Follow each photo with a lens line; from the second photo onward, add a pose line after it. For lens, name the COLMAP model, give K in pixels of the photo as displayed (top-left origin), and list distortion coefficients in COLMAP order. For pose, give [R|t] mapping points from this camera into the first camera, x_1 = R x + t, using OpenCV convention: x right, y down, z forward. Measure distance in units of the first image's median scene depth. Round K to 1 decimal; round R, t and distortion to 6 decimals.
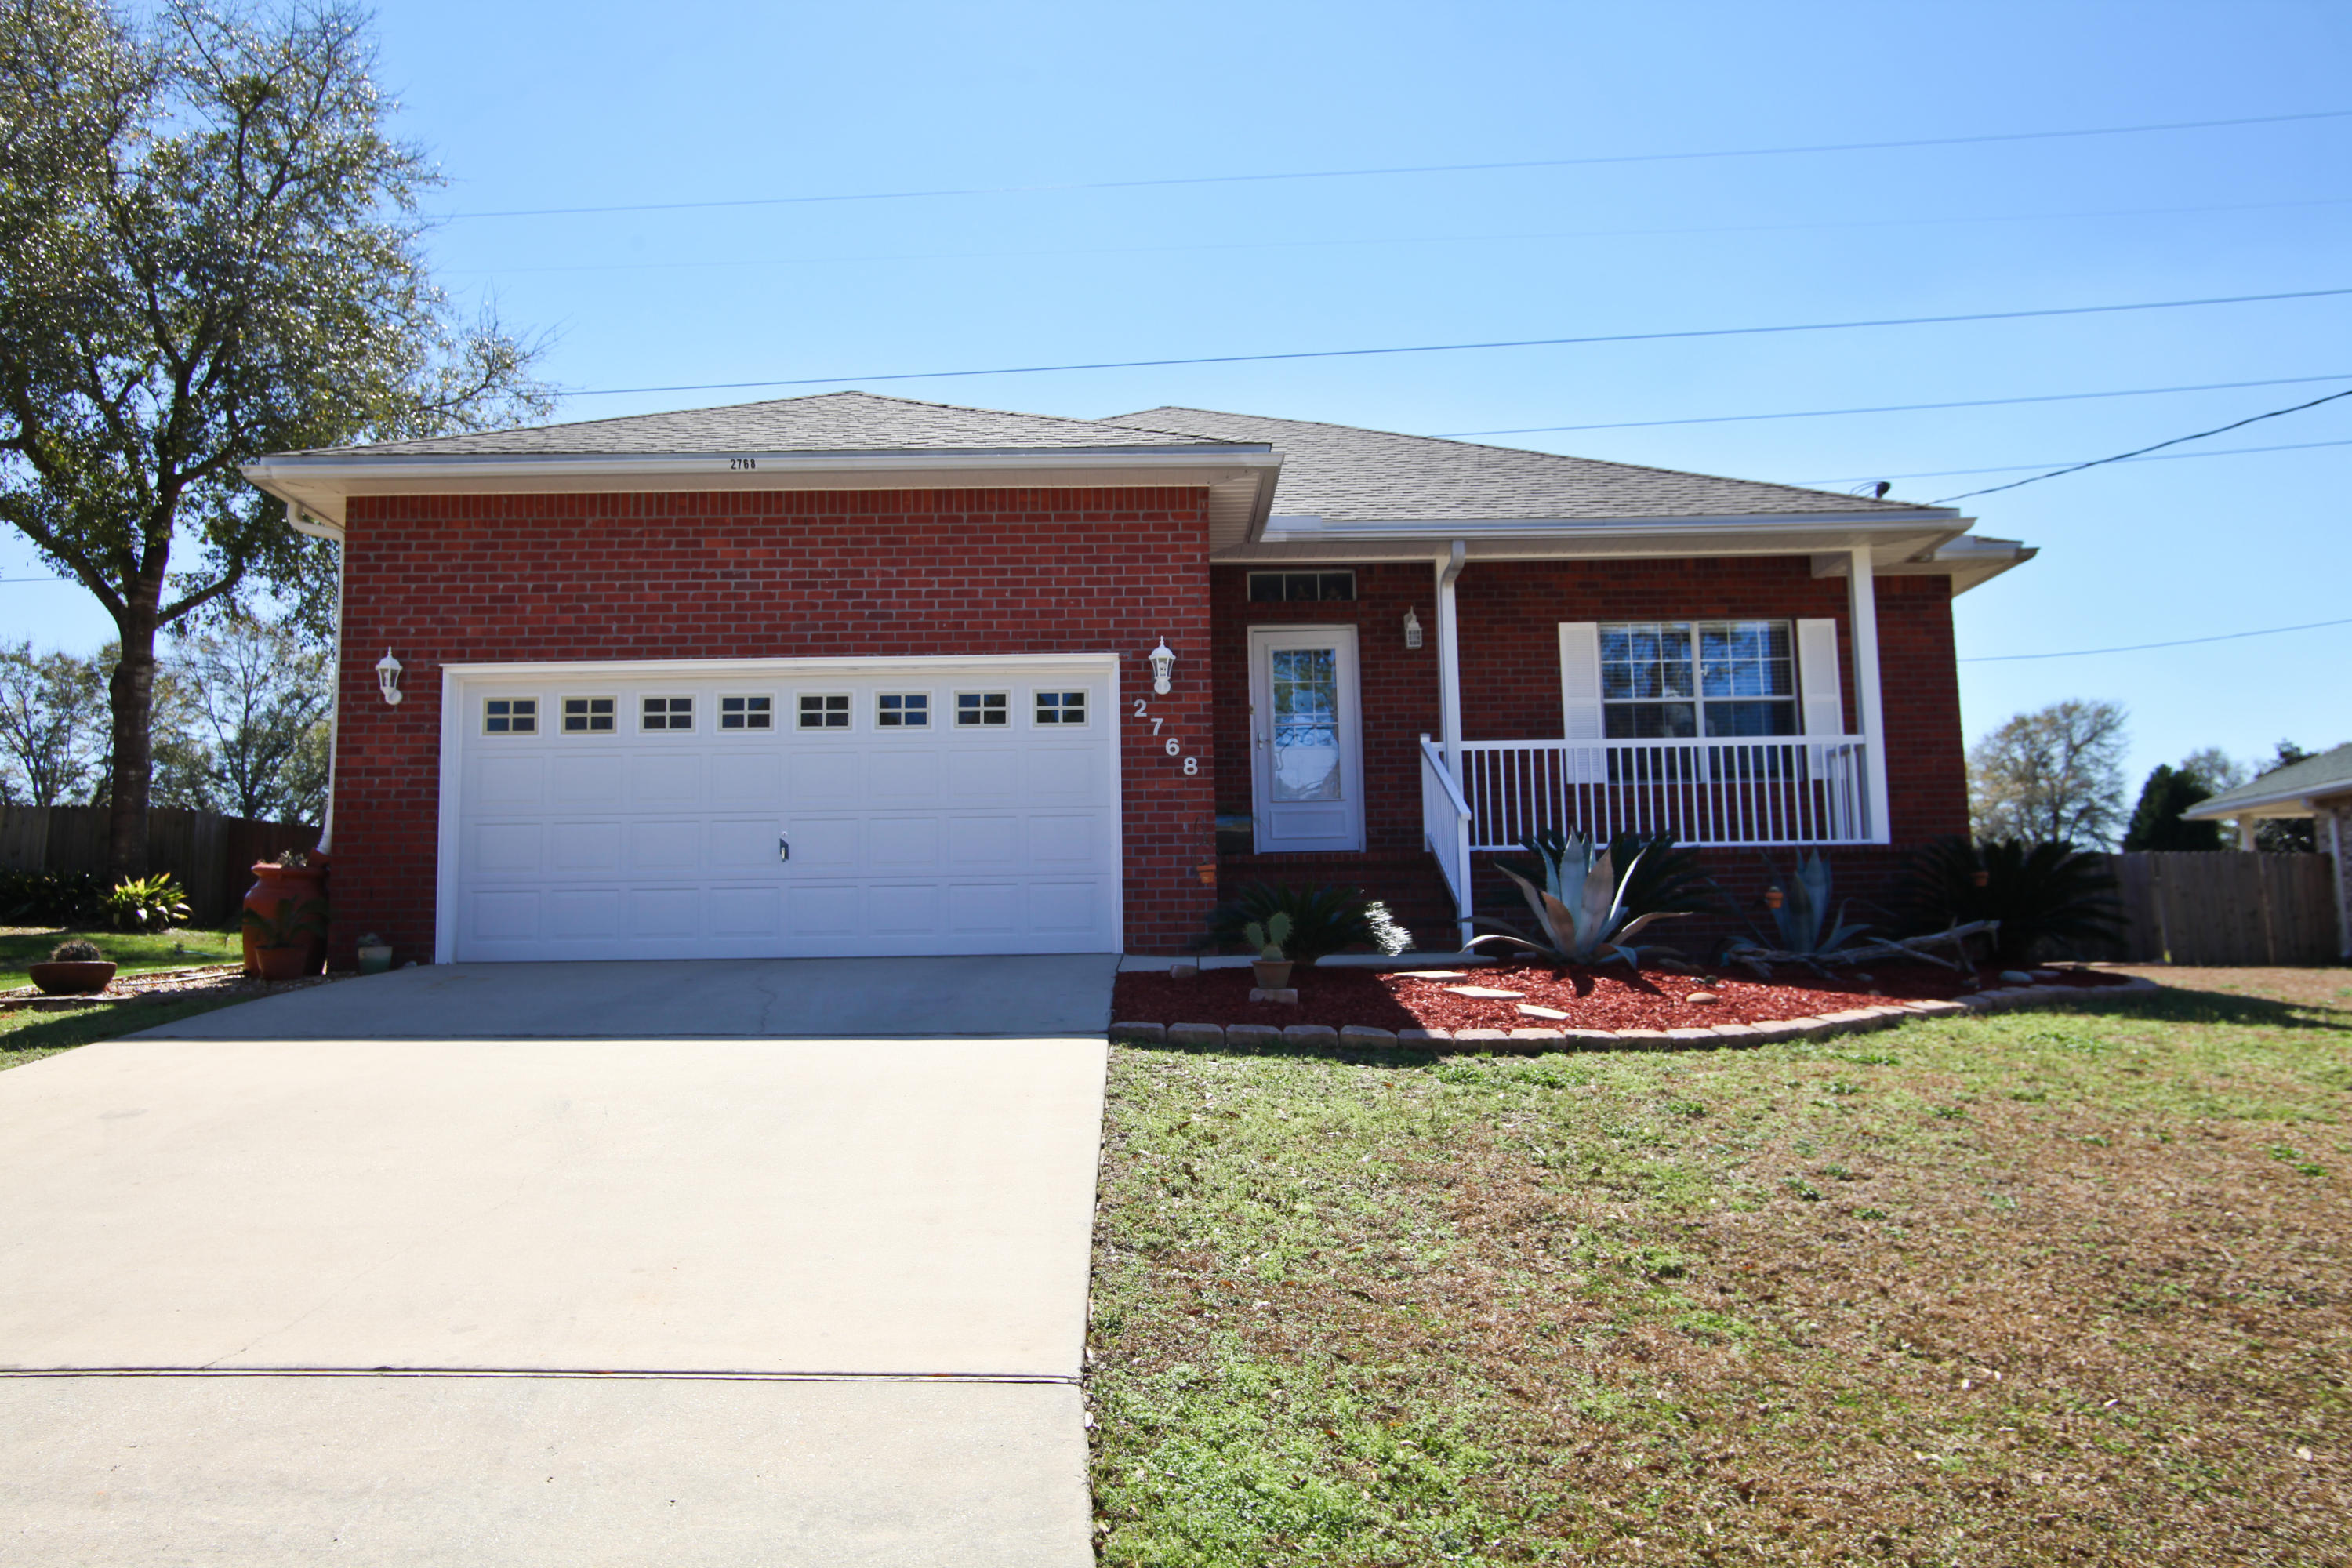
lens RADIAL K [[1643.2, 0, 1176.0], [0, 1643.2, 784.0], [0, 0, 1]] dist [0.001054, 0.002019]
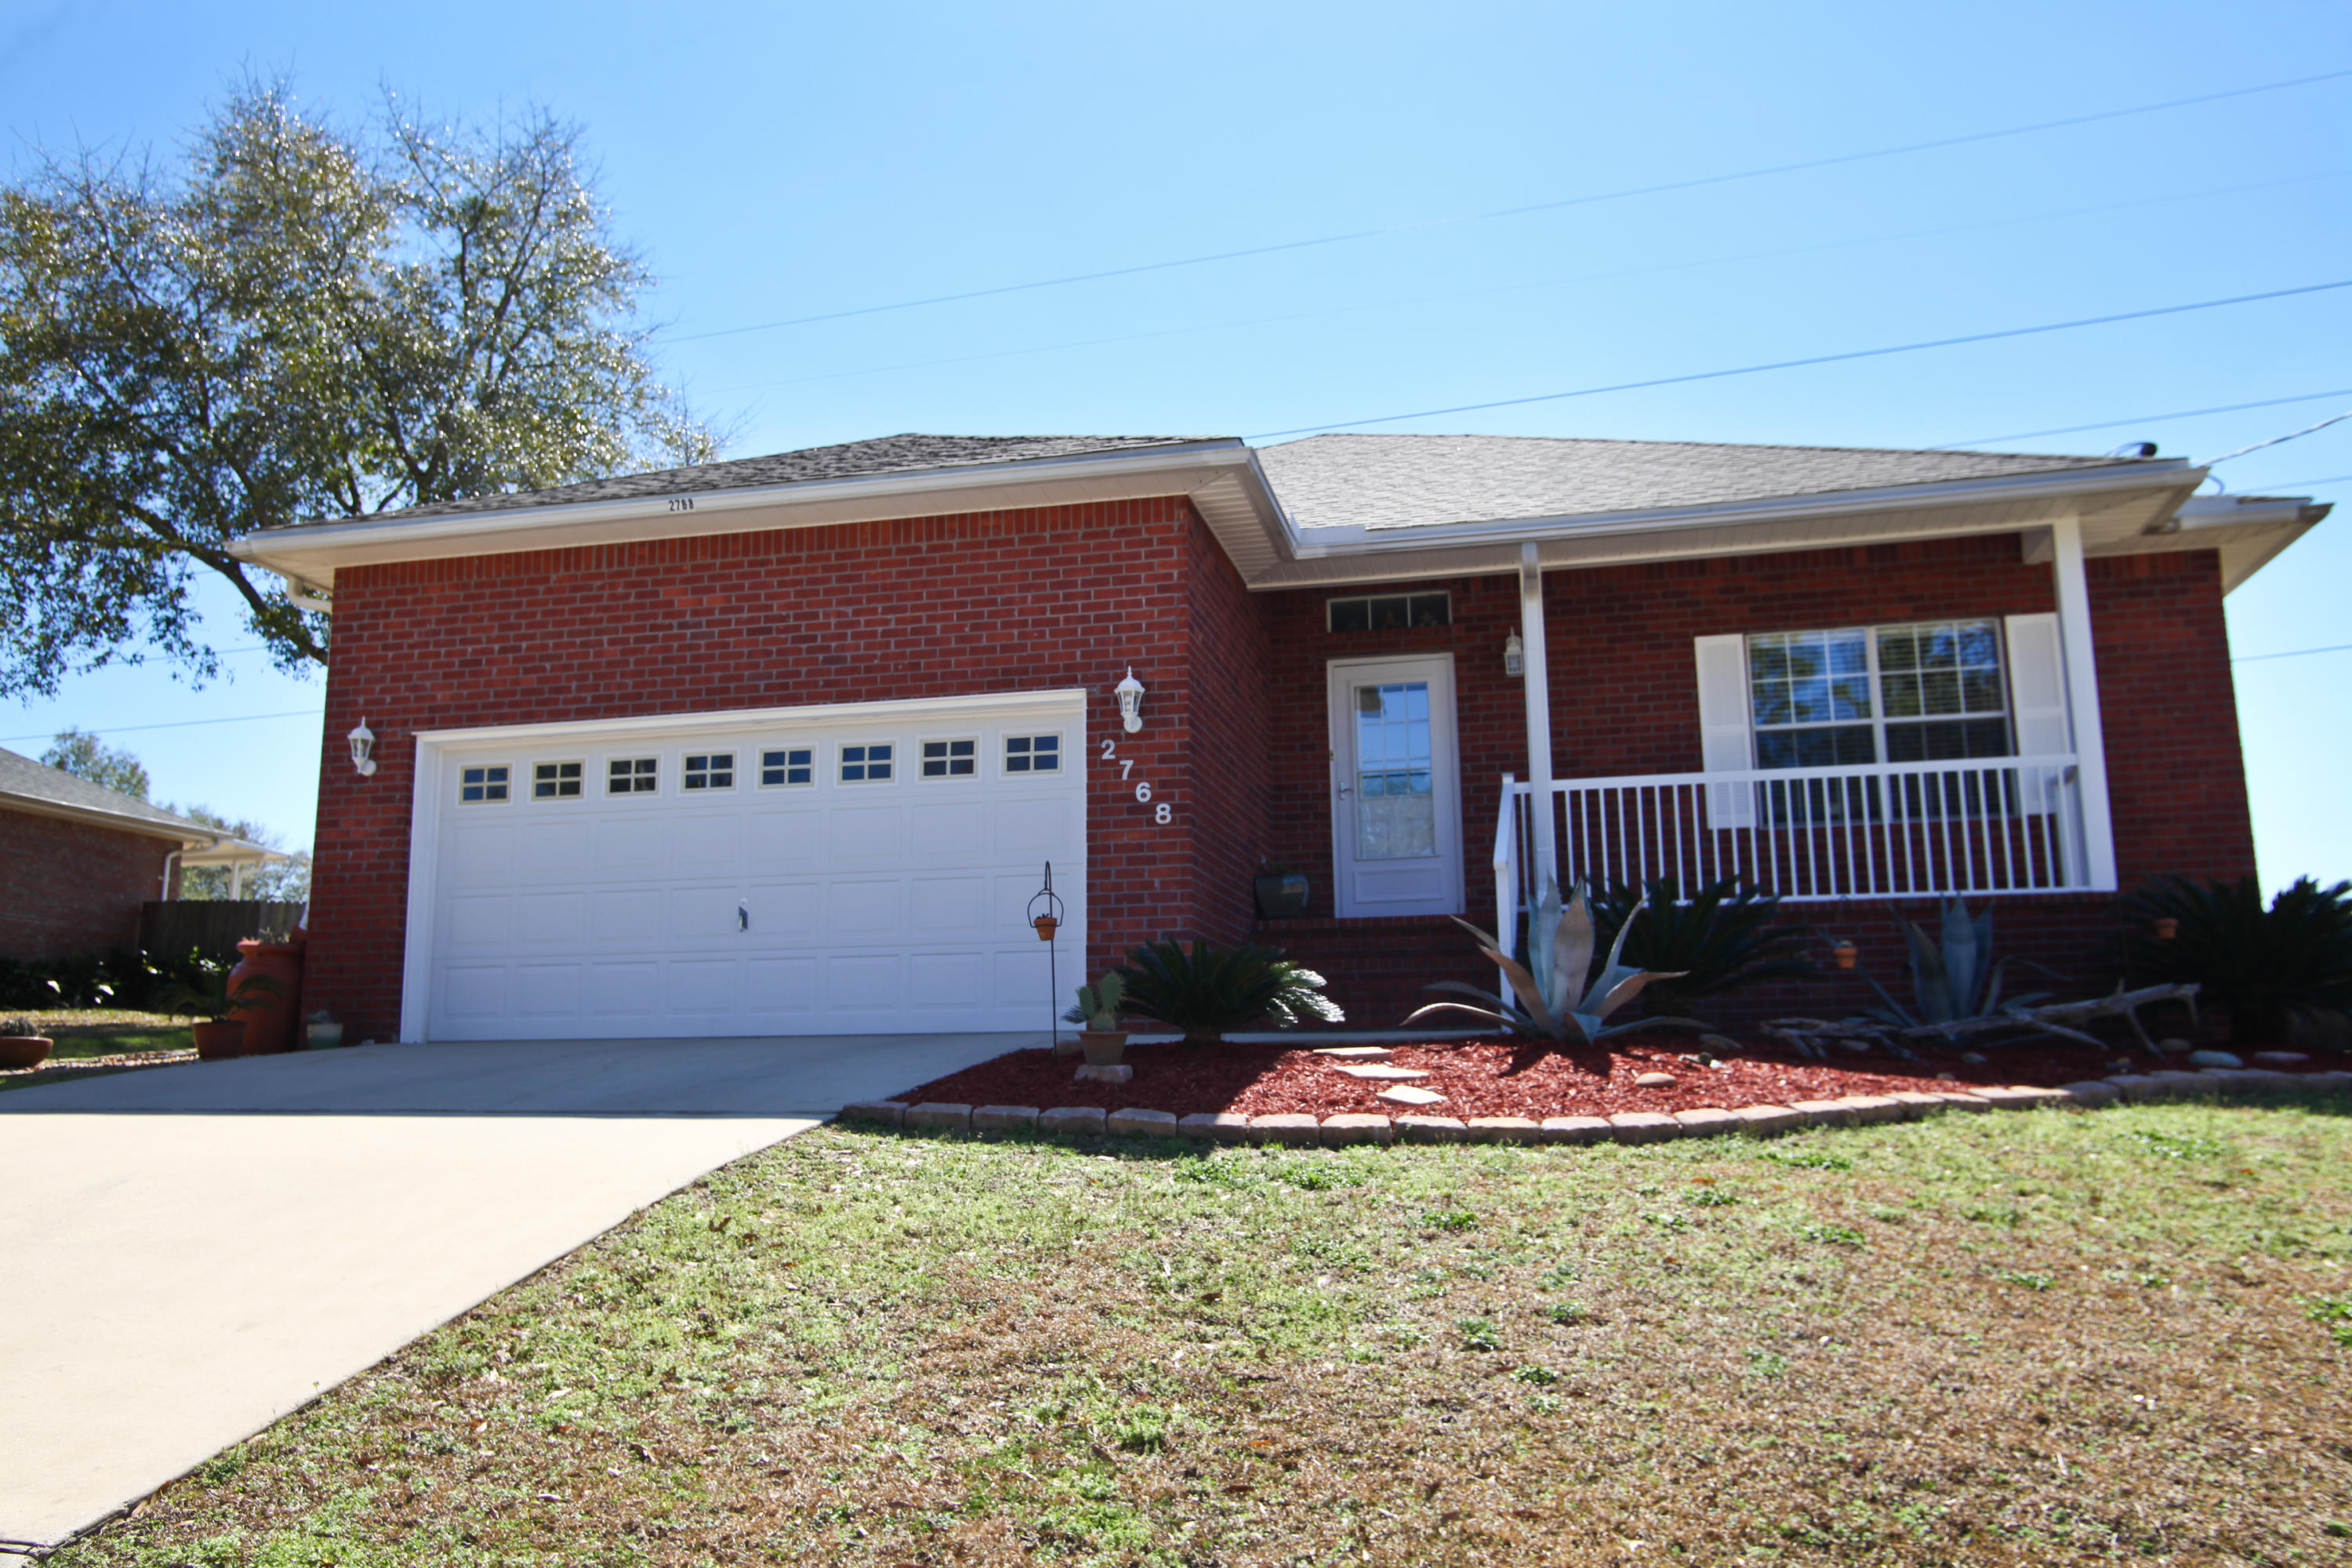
lens RADIAL K [[1720.2, 0, 1176.0], [0, 1720.2, 784.0], [0, 0, 1]] dist [-0.004297, 0.036945]
pose [[0.971873, -0.034797, -0.232922, 0.222625], [0.022452, 0.998209, -0.055443, 0.023511], [0.234434, 0.048654, 0.970914, 0.117398]]
